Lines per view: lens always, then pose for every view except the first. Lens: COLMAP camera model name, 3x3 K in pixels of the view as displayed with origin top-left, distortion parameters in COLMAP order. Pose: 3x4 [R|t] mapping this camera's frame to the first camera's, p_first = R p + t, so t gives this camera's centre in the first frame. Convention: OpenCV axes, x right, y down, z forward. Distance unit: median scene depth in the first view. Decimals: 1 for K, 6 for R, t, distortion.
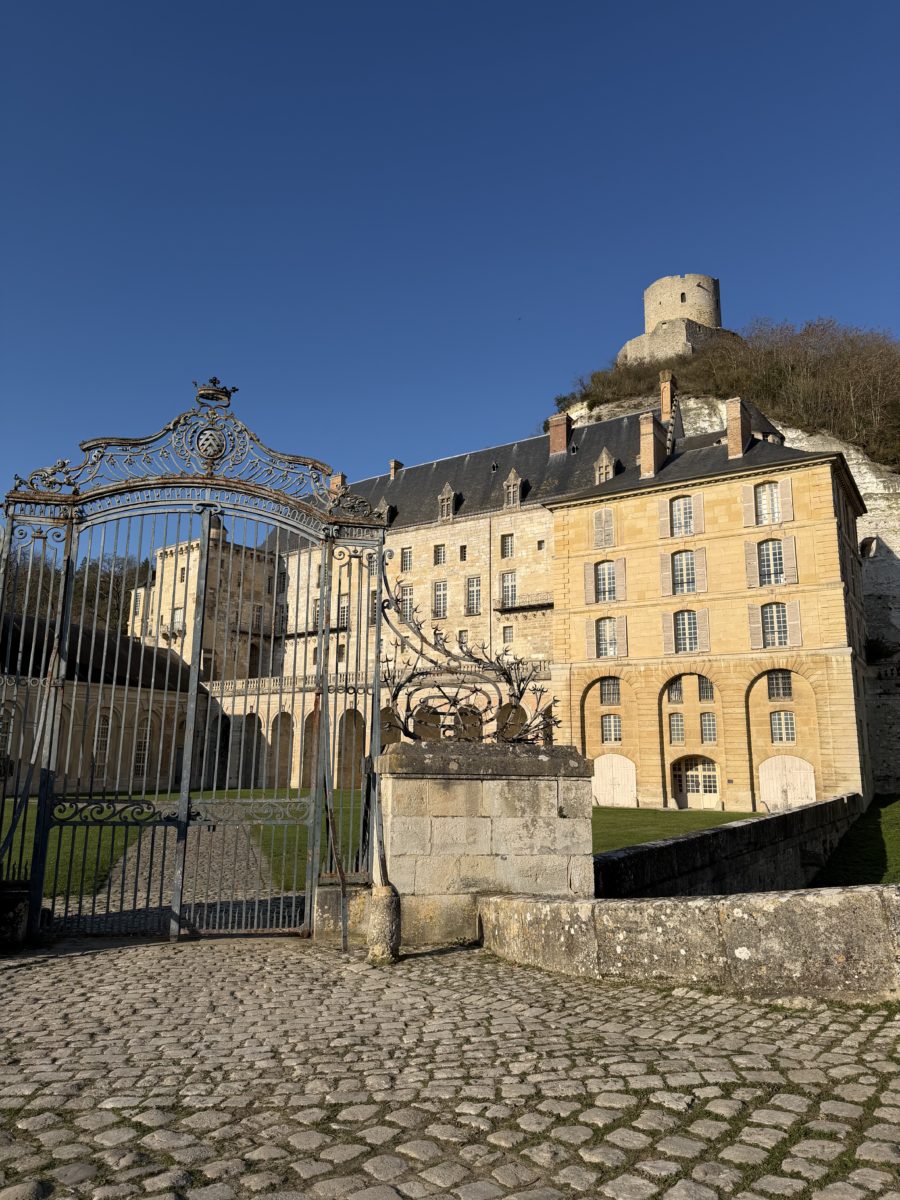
lens RADIAL K [[836.6, 0, 450.0], [0, 836.6, 600.0], [0, 0, 1]] dist [0.097490, -0.003216]
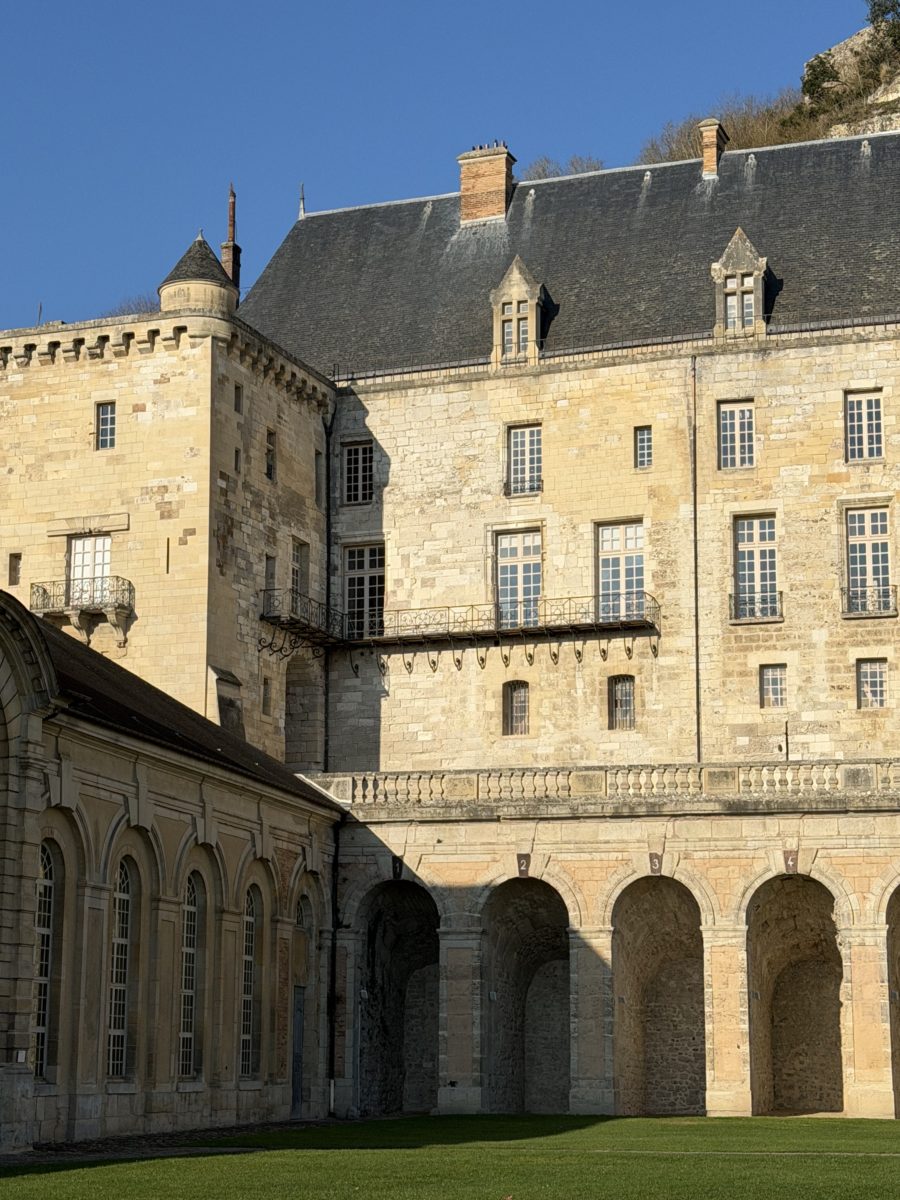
lens RADIAL K [[2369.2, 0, 451.7], [0, 2369.2, 621.4], [0, 0, 1]] dist [0.064124, 0.488340]
pose [[0.955548, 0.048100, 0.290885, -0.693546], [-0.051695, 0.998652, 0.004680, 0.047990], [-0.290267, -0.019510, 0.956747, 0.220468]]
